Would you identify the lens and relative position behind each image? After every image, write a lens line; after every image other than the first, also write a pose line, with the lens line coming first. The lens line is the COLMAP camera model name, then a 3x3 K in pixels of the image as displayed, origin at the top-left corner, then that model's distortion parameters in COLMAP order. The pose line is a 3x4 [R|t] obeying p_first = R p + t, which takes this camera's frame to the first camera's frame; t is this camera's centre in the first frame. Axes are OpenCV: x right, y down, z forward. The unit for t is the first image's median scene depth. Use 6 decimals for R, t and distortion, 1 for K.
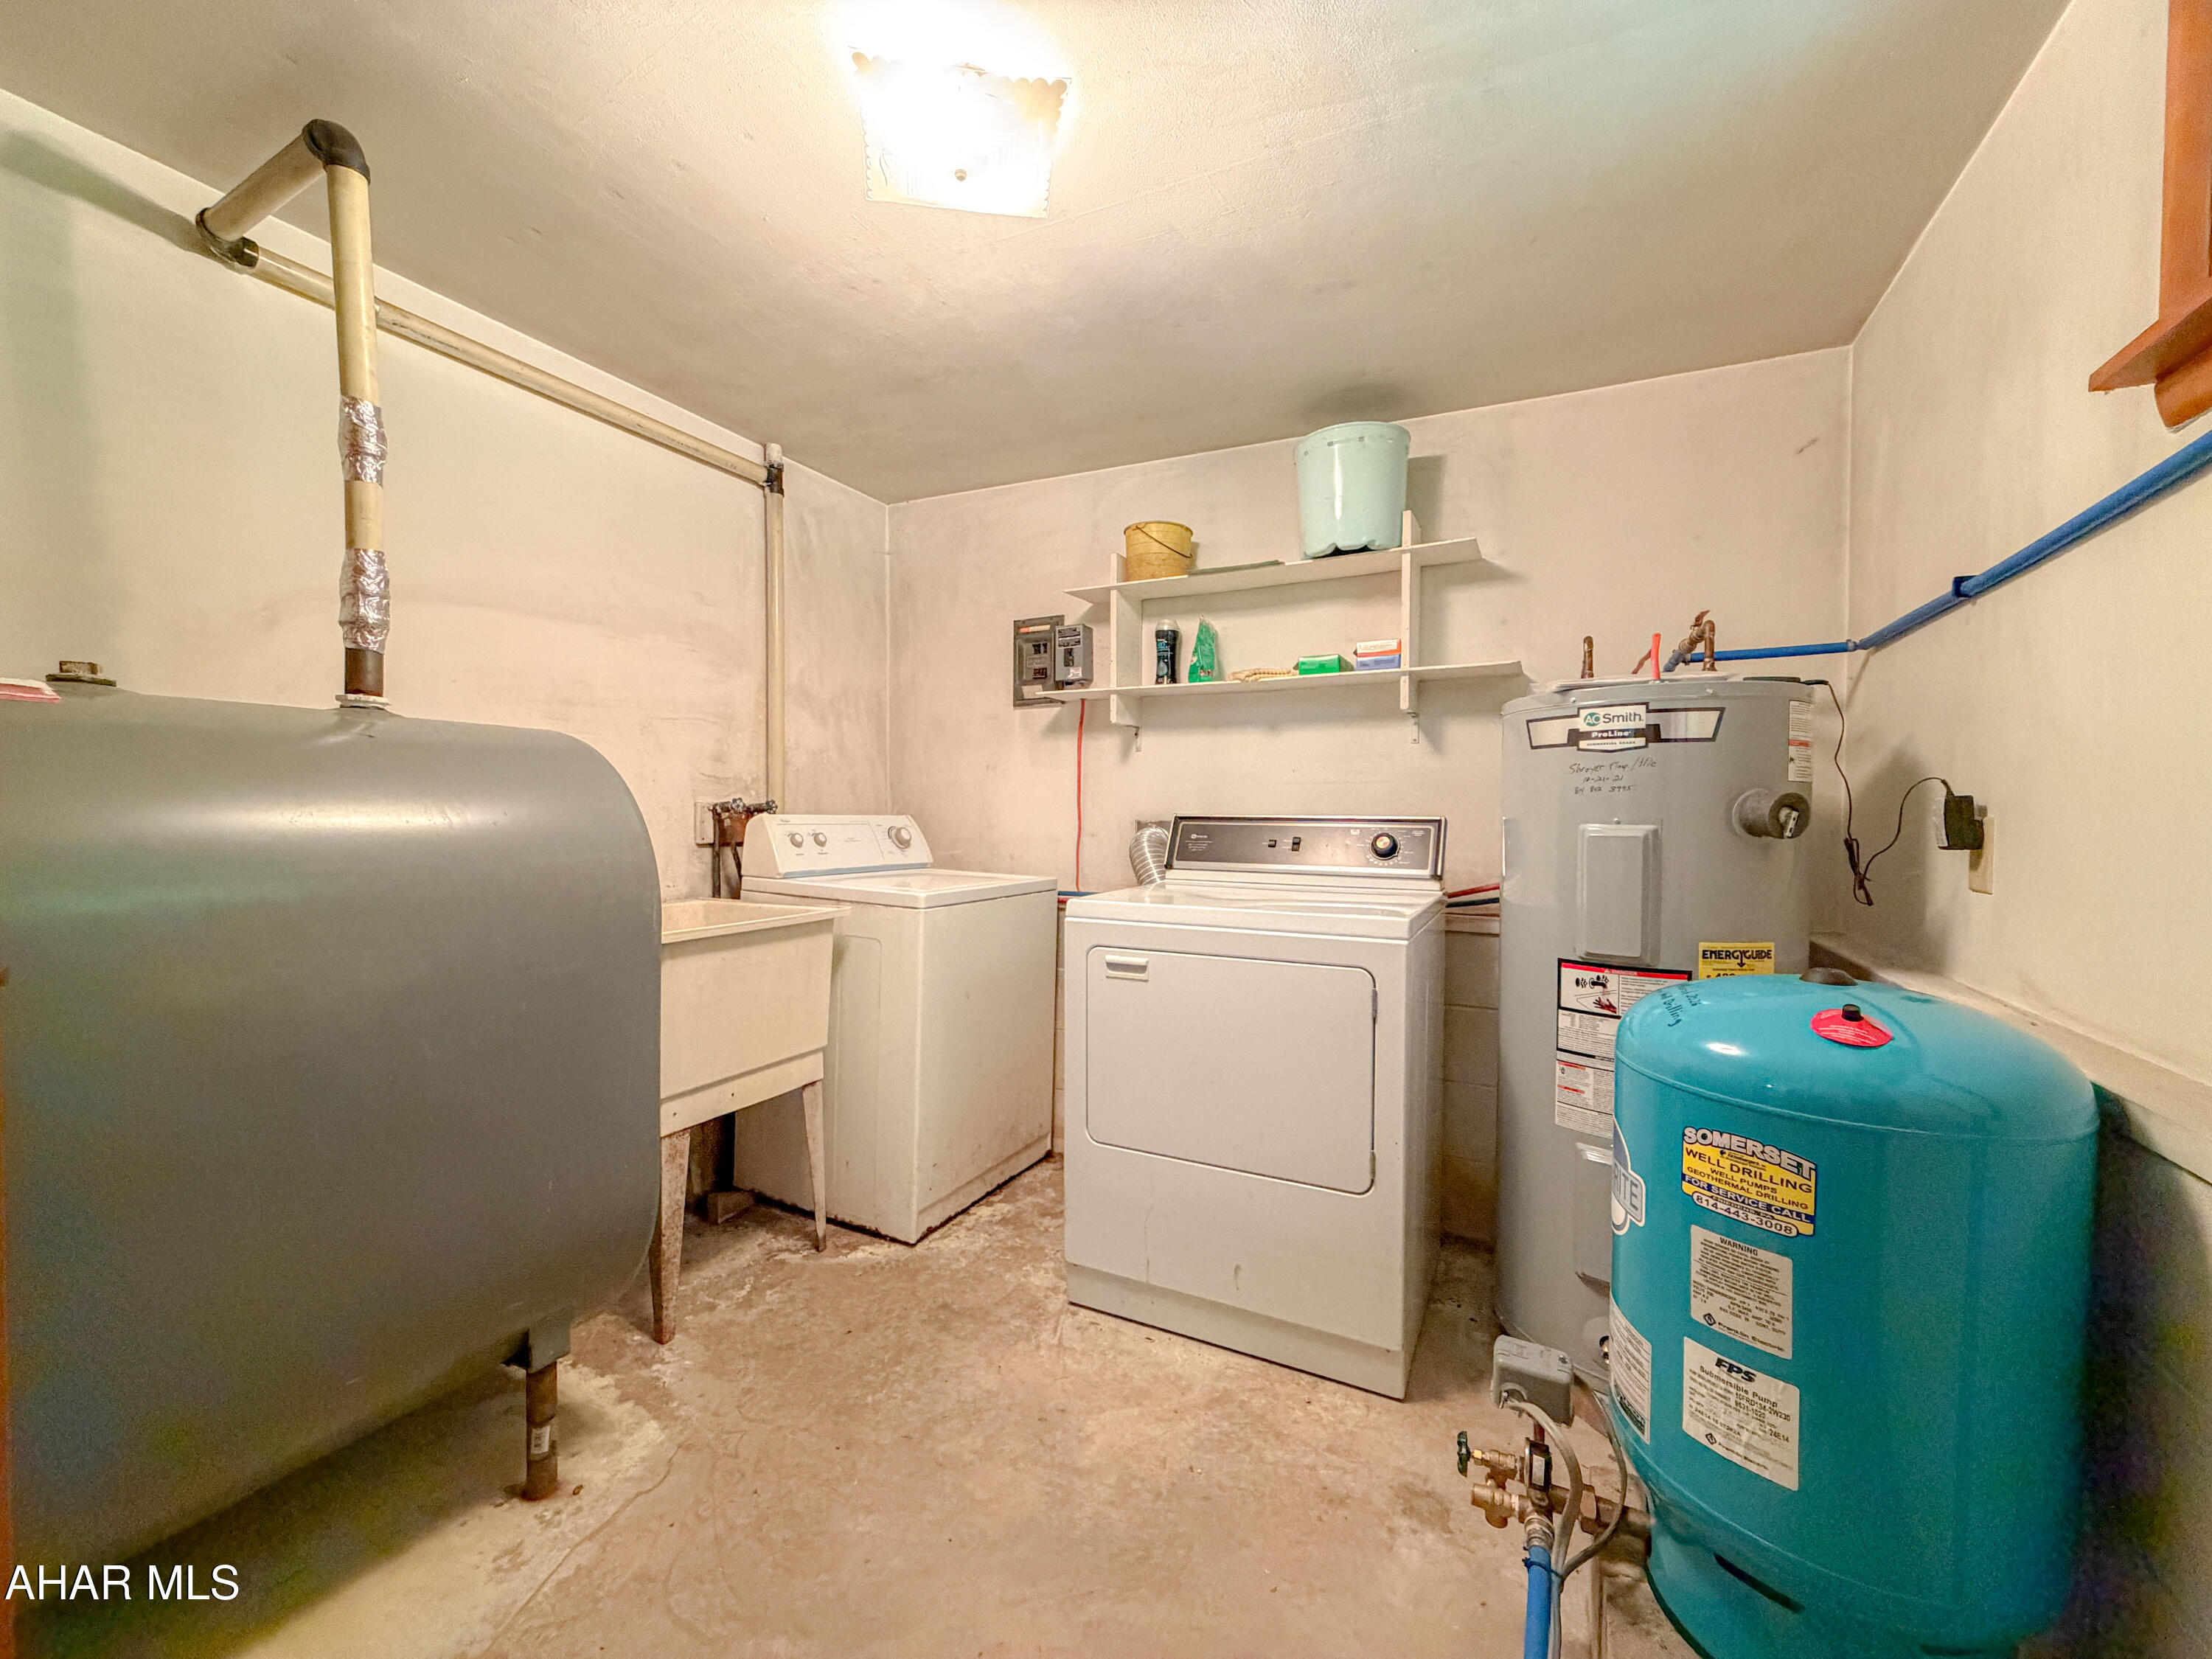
lens RADIAL K [[894.4, 0, 1101.6], [0, 894.4, 828.5], [0, 0, 1]] dist [0.000752, -0.000042]
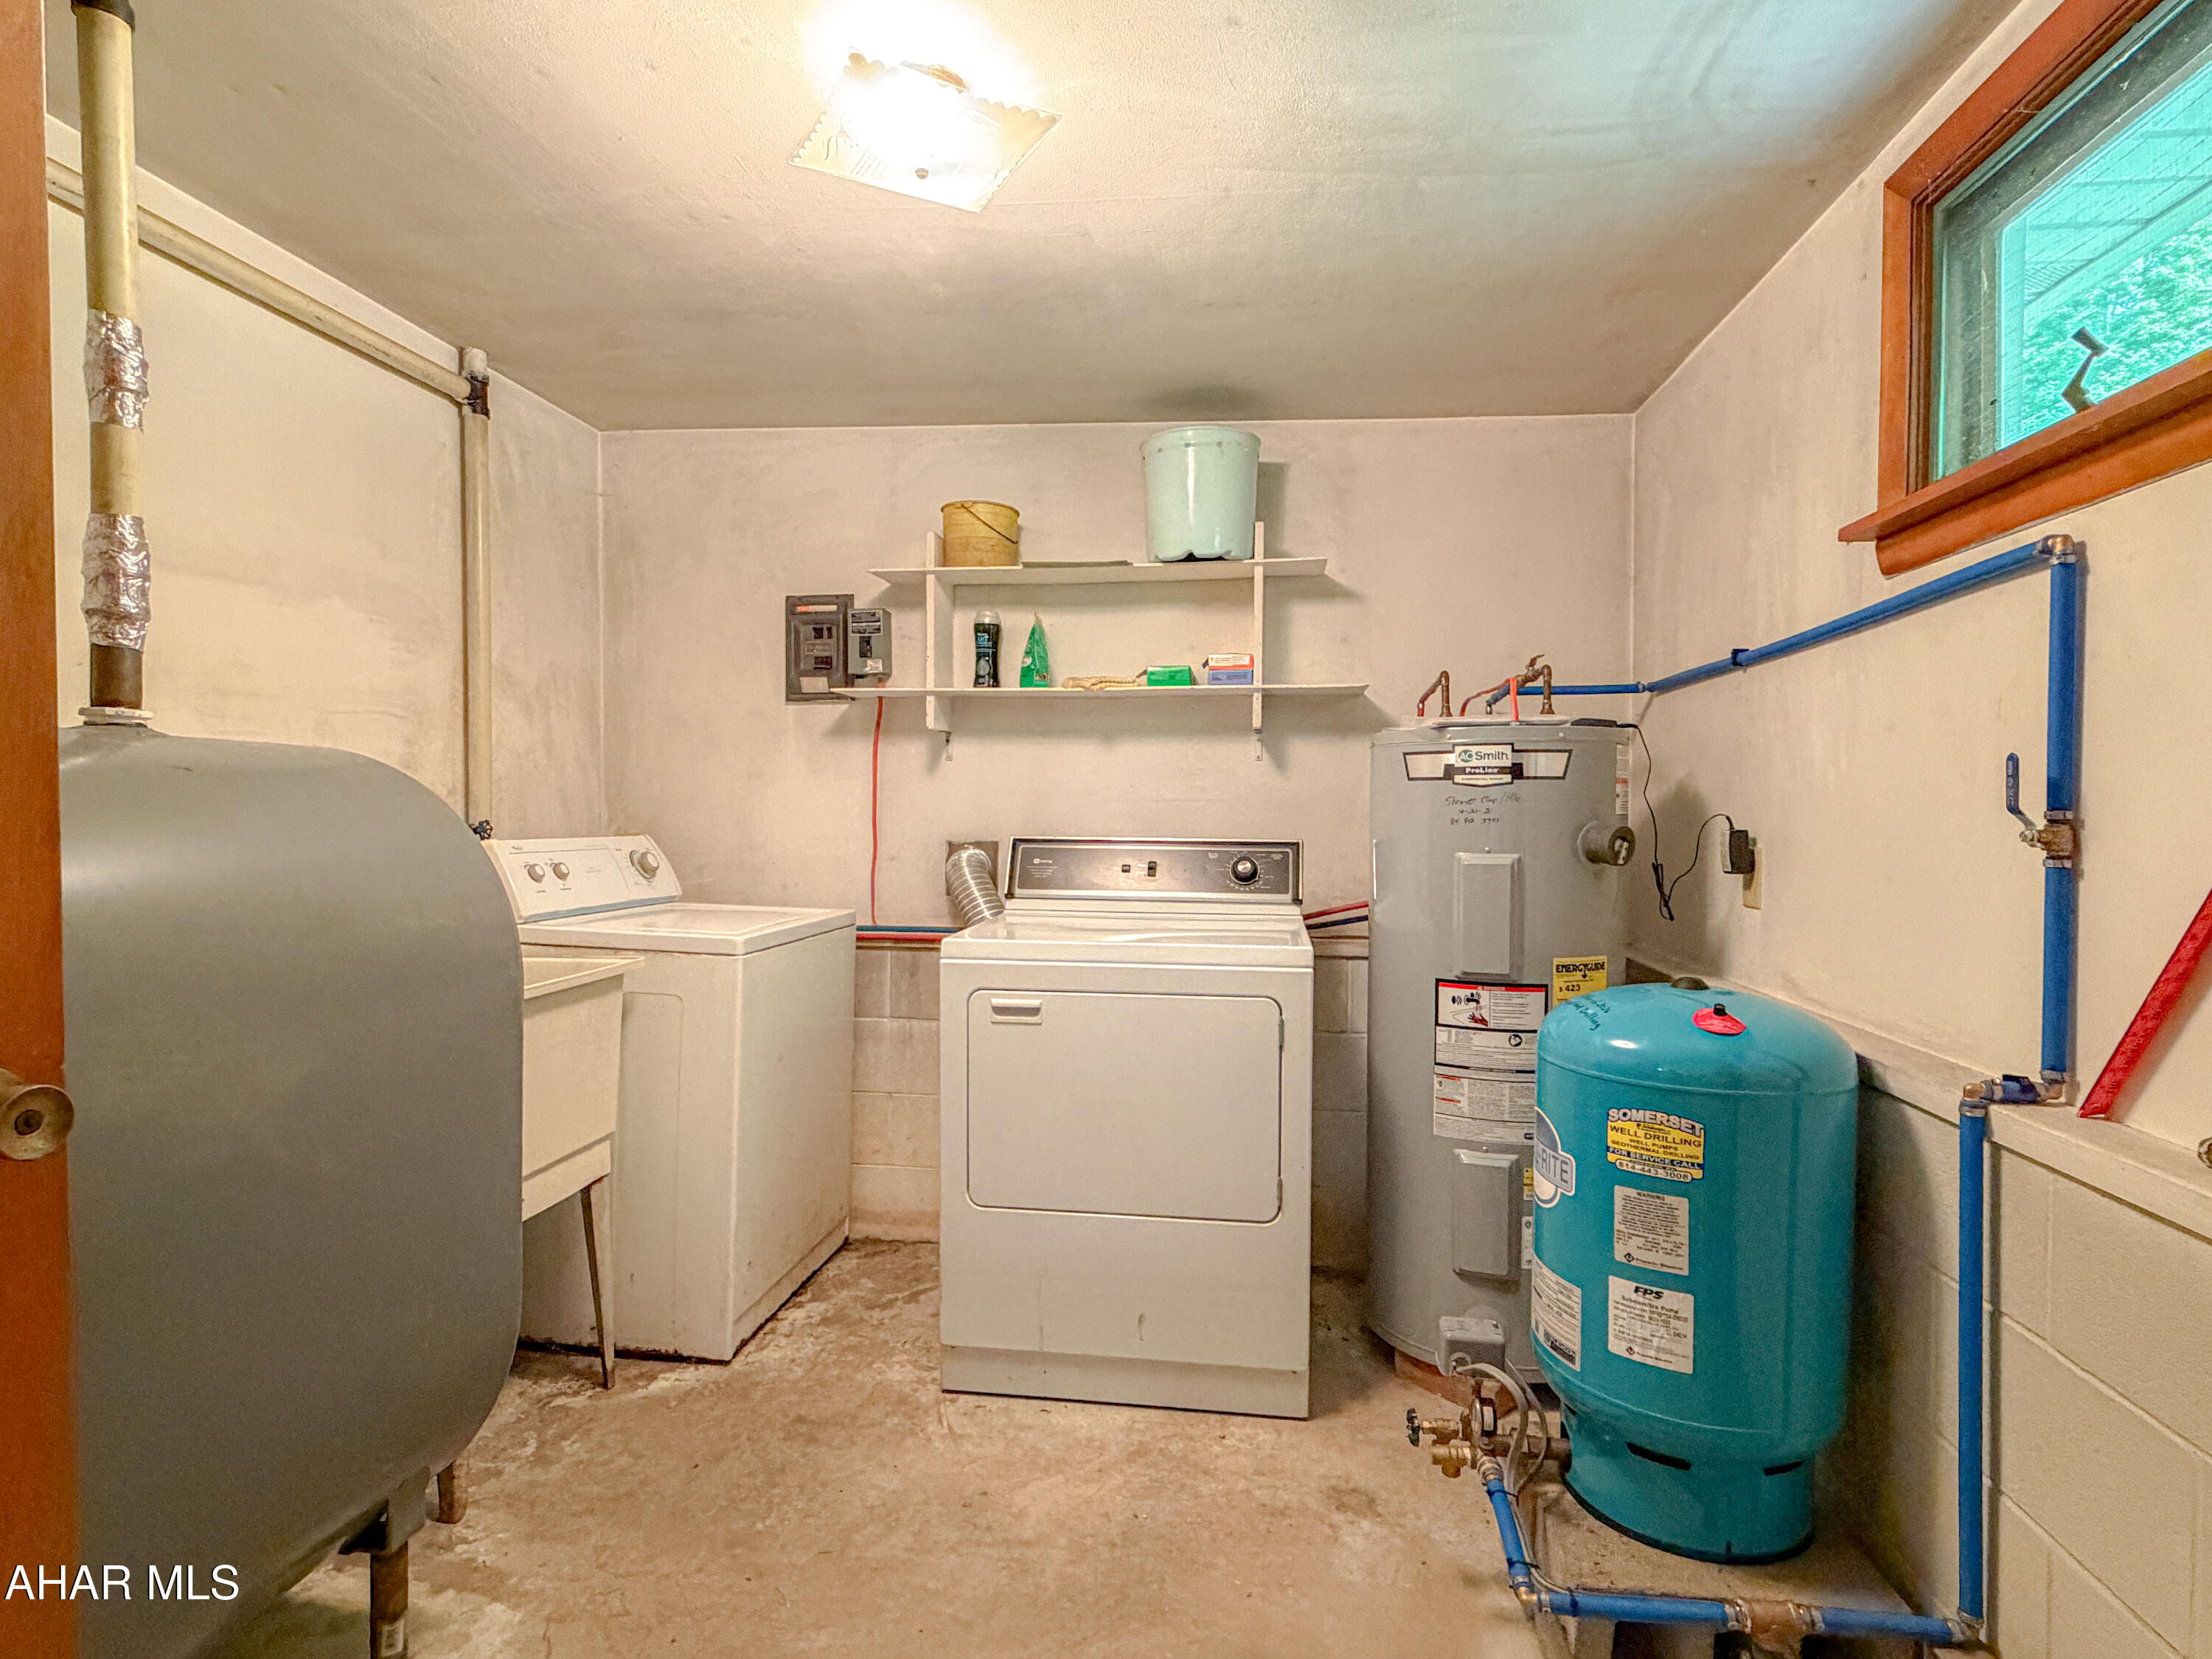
lens RADIAL K [[1162.0, 0, 1106.0], [0, 1162.0, 829.5], [0, 0, 1]] dist [0.004177, -0.000751]
pose [[0.943456, -0.006344, 0.331436, -0.282610], [0.005470, 0.999979, 0.003569, -0.034908], [-0.331452, -0.001555, 0.943471, -0.156293]]
